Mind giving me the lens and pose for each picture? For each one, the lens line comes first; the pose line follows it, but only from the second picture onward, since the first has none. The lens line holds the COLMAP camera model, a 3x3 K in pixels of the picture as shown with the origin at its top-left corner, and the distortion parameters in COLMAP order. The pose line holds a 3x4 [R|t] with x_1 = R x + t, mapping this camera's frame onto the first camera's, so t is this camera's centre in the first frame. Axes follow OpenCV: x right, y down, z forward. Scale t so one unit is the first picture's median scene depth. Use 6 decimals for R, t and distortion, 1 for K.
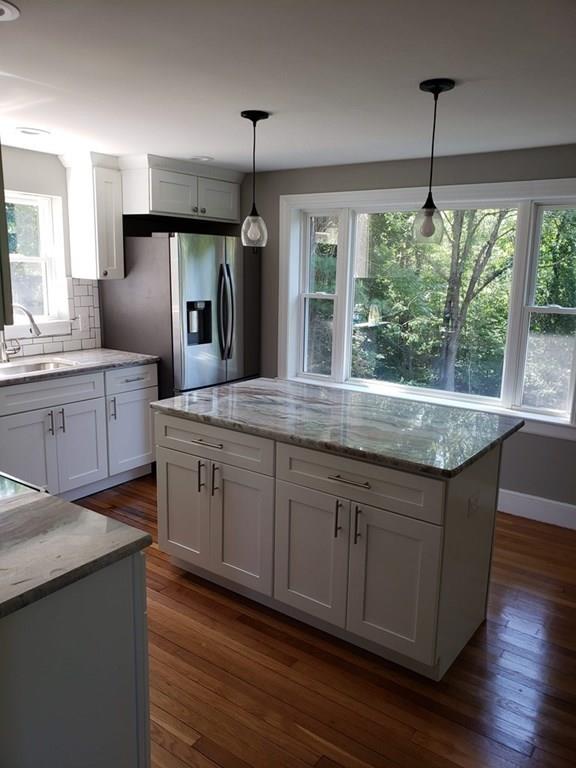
lens RADIAL K [[597.0, 0, 285.1], [0, 597.0, 382.3], [0, 0, 1]] dist [0.066839, -0.046919]
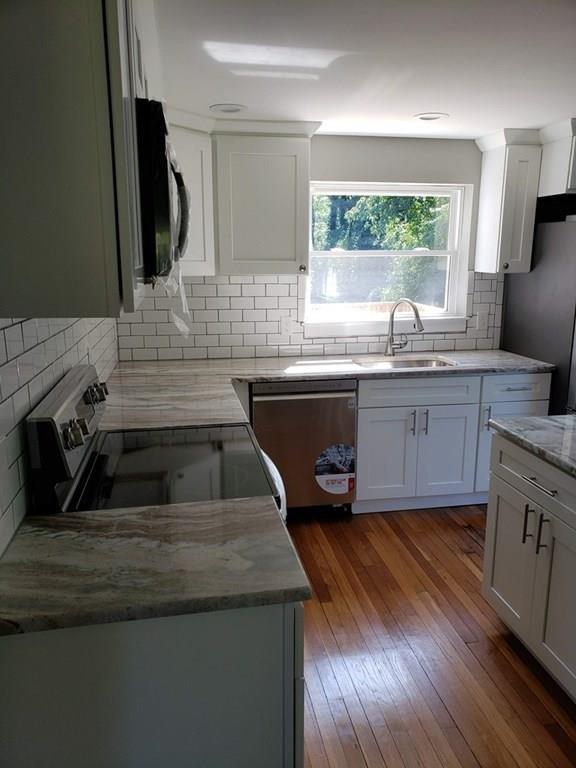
lens RADIAL K [[597.0, 0, 295.8], [0, 597.0, 387.4], [0, 0, 1]] dist [0.066839, -0.046919]
pose [[0.727220, 0.128870, -0.674198, 0.098851], [-0.119973, 0.990962, 0.060010, -0.020336], [0.675838, 0.037245, 0.736108, 0.143964]]
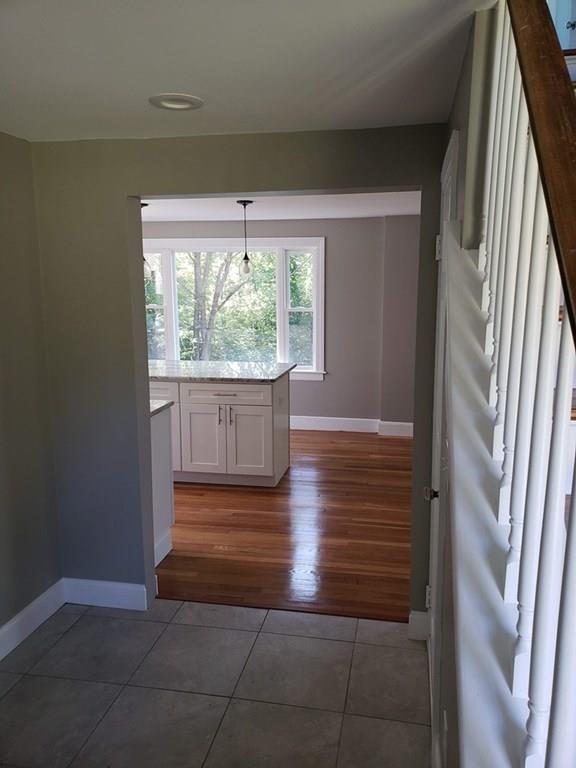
lens RADIAL K [[597.0, 0, 294.0], [0, 597.0, 390.2], [0, 0, 1]] dist [0.066839, -0.046919]
pose [[0.905128, -0.098898, 0.413476, -0.291405], [0.104227, 0.994506, 0.009713, 0.087943], [-0.412165, 0.034304, 0.910463, -0.528847]]
